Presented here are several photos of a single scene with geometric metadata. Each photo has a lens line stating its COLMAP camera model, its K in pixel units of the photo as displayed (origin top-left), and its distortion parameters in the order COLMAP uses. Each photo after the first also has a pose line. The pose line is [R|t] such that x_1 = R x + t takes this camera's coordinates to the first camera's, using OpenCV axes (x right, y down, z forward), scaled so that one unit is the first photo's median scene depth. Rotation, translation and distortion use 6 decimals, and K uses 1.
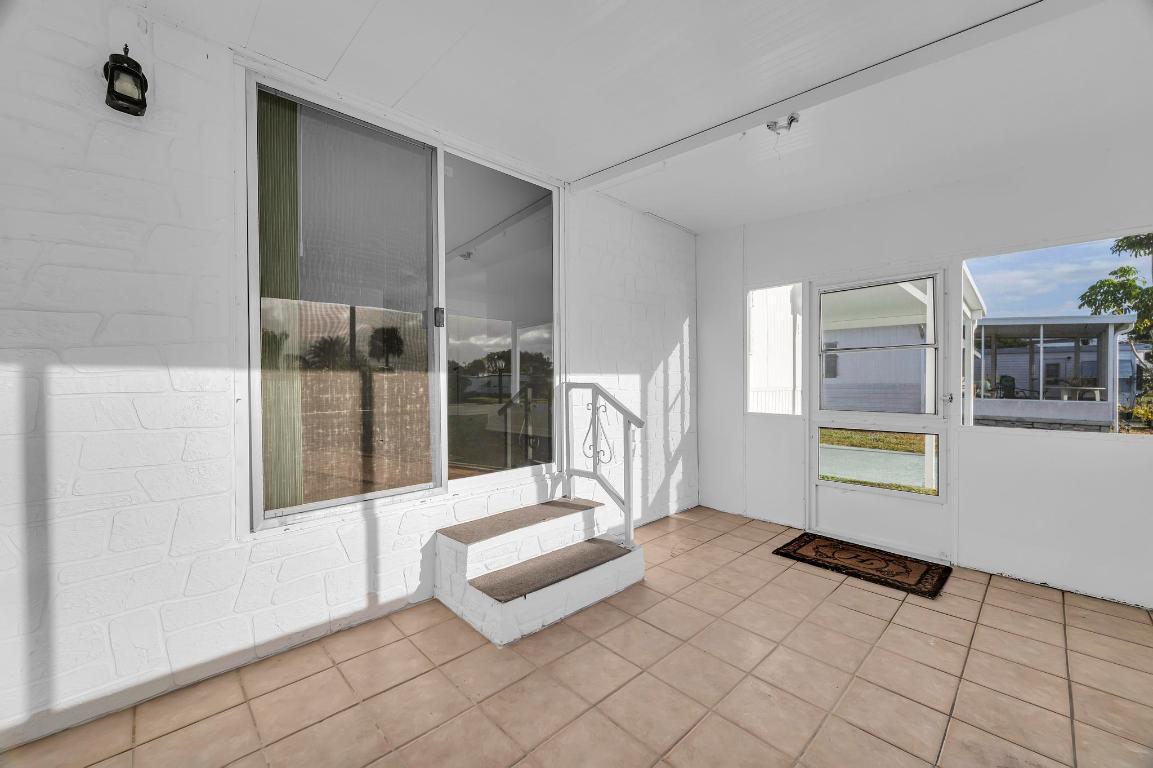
lens RADIAL K [[451.1, 0, 576.5], [0, 451.1, 384.0], [0, 0, 1]] dist [0.000549, 0.000140]
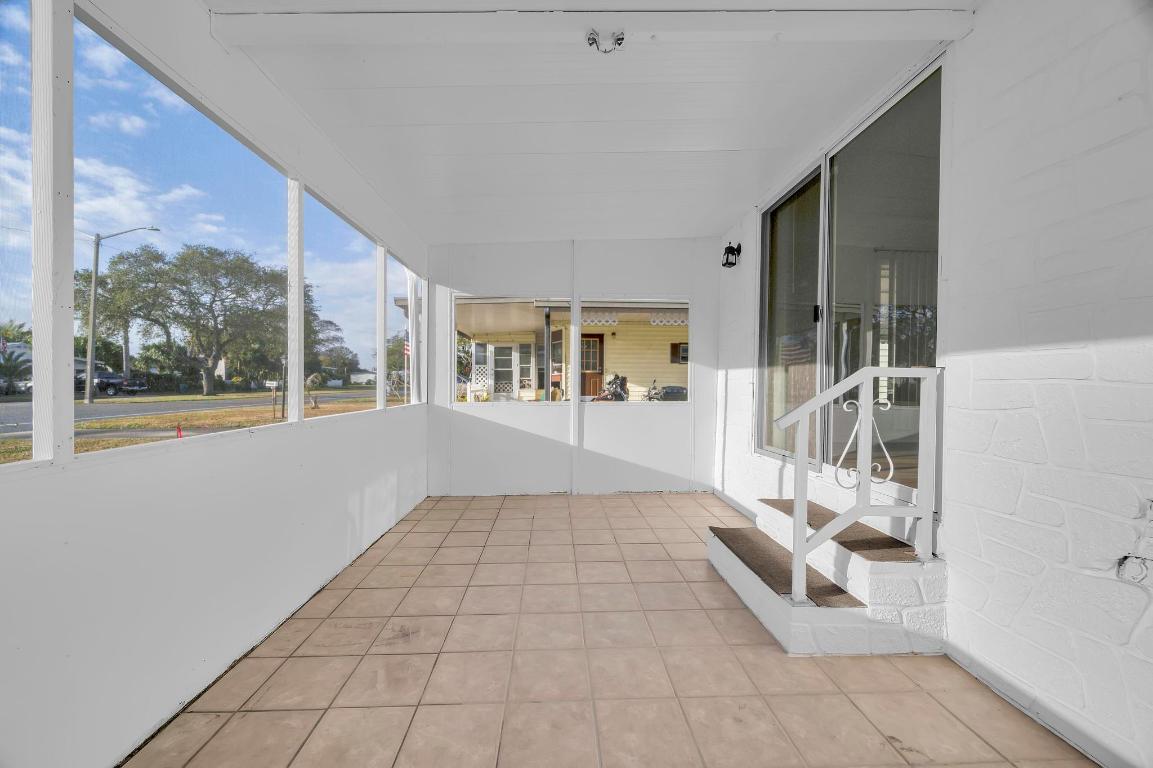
lens RADIAL K [[451.1, 0, 576.5], [0, 451.1, 384.0], [0, 0, 1]] dist [0.000549, 0.000140]
pose [[-0.646159, 0.004334, -0.763191, 1.060020], [-0.003803, 0.999953, 0.008899, 0.021247], [0.763193, 0.008653, -0.646112, 1.436189]]
